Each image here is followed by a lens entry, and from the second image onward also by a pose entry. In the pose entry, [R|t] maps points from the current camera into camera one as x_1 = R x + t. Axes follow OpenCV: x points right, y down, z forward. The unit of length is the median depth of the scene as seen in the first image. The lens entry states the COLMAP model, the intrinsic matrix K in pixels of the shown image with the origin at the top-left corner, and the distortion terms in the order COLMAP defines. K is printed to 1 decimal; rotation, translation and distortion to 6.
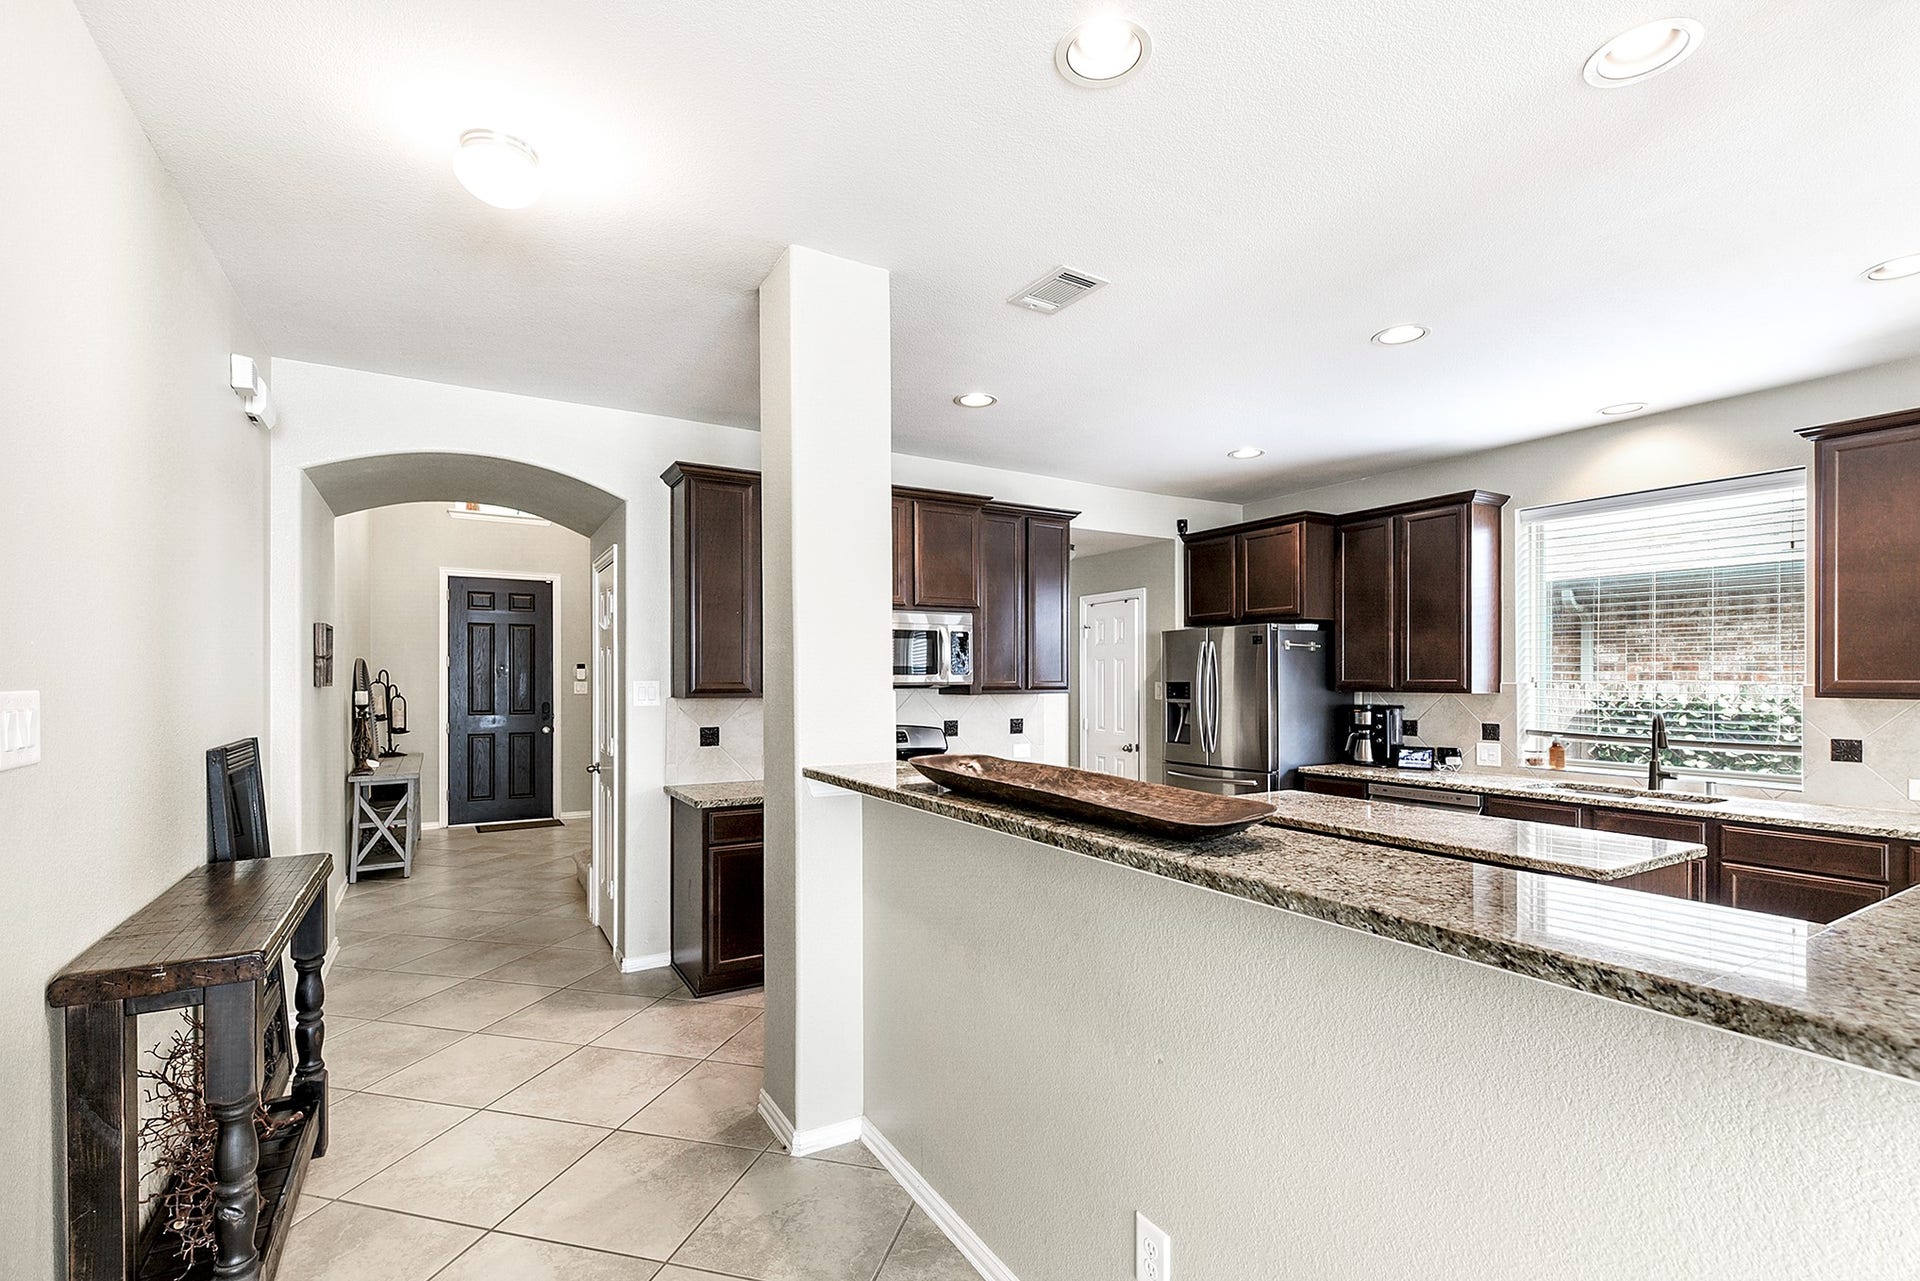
lens RADIAL K [[871.2, 0, 977.7], [0, 871.2, 677.5], [0, 0, 1]] dist [0.005802, -0.000761]
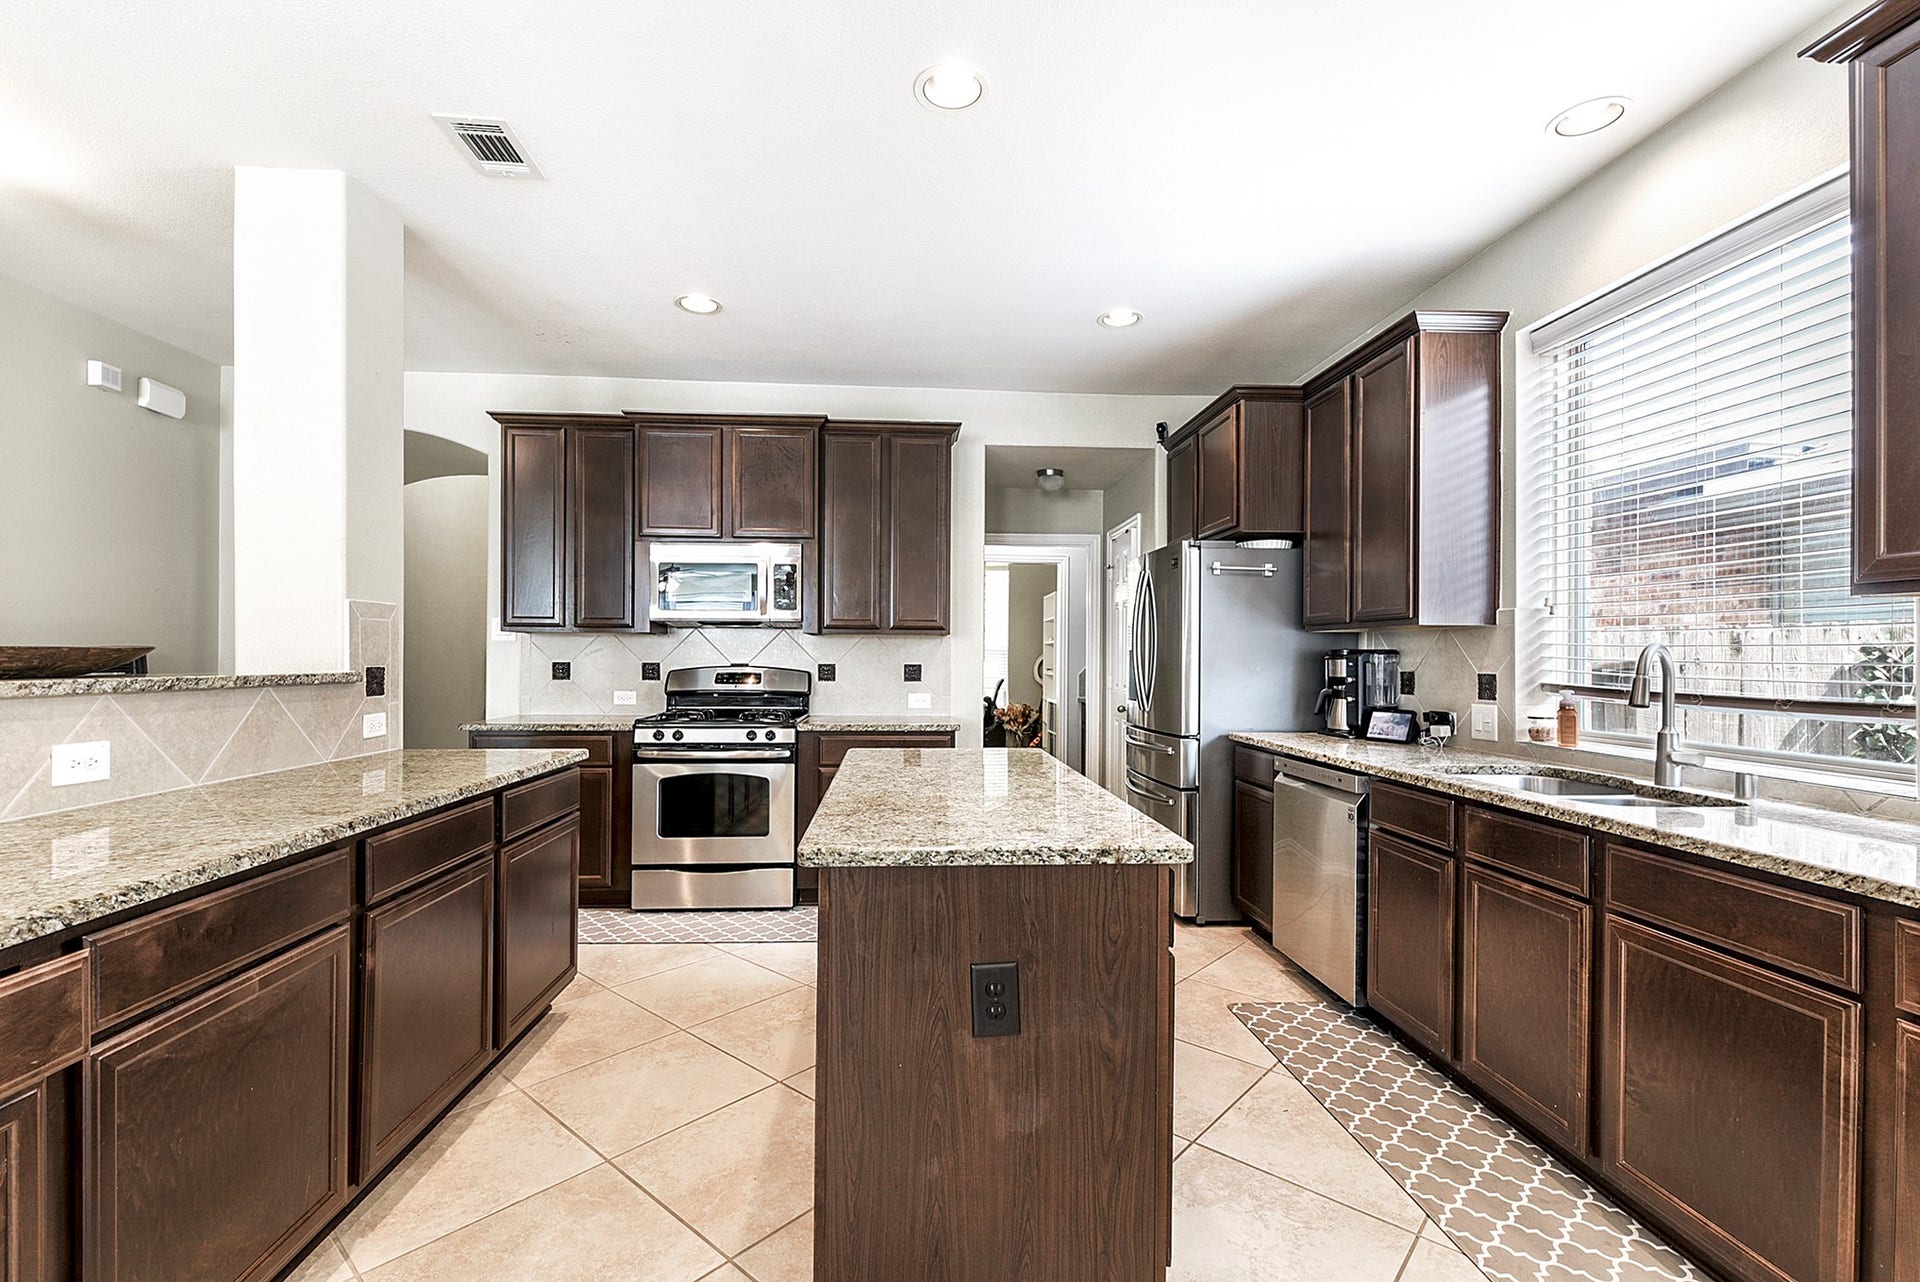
lens RADIAL K [[871.2, 0, 958.0], [0, 871.2, 656.5], [0, 0, 1]] dist [0.005802, -0.000761]
pose [[0.886469, 0.004473, -0.462767, 0.521585], [-0.004807, 0.999988, 0.000459, 0.040153], [0.462763, 0.001817, 0.886480, 0.244763]]
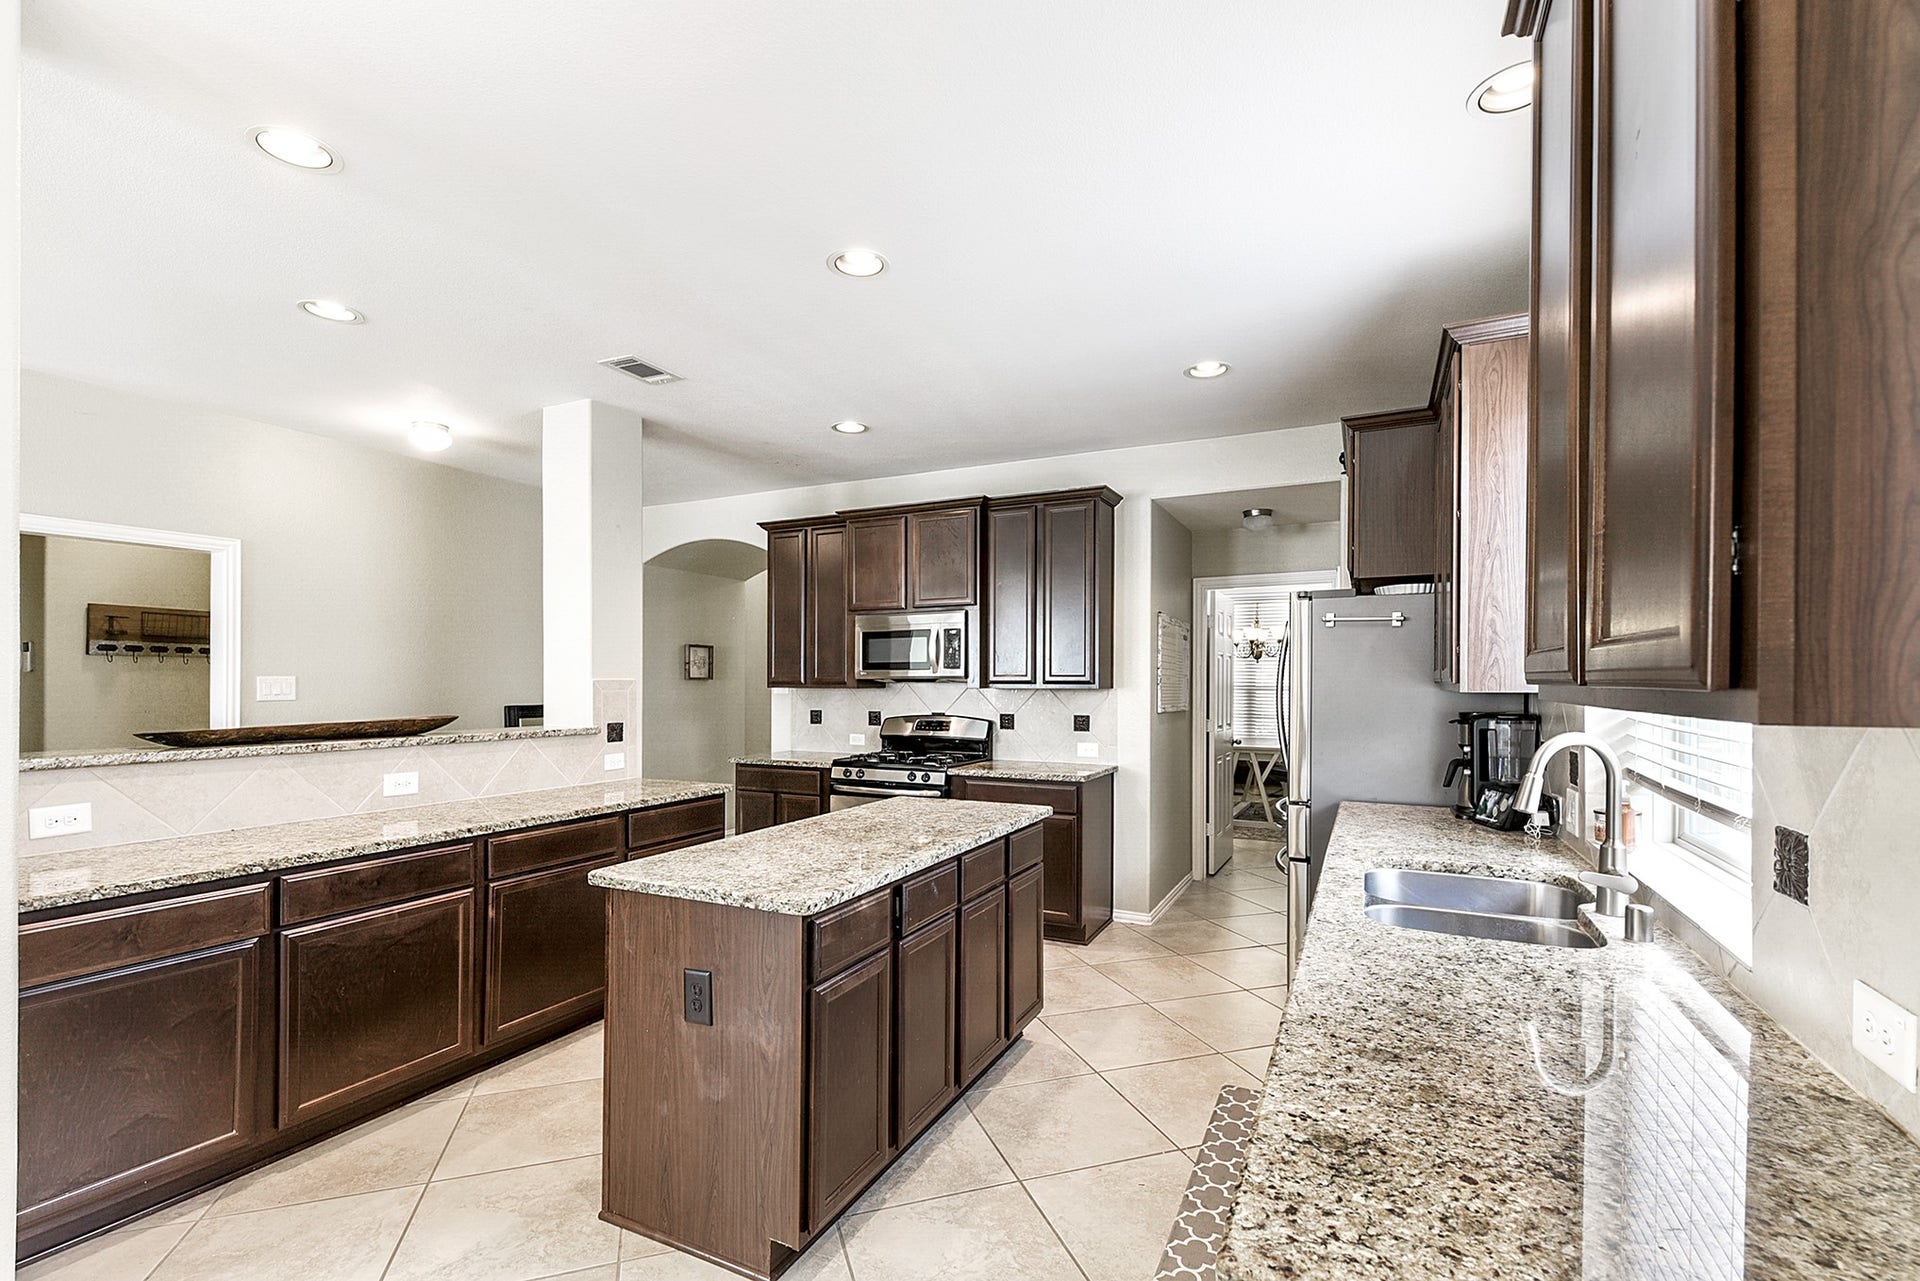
lens RADIAL K [[871.2, 0, 946.1], [0, 871.2, 678.7], [0, 0, 1]] dist [0.005802, -0.000761]
pose [[0.526444, -0.001838, -0.850208, 0.805615], [0.002035, 0.999998, -0.000902, 0.008644], [0.850208, -0.001255, 0.526446, 0.398681]]
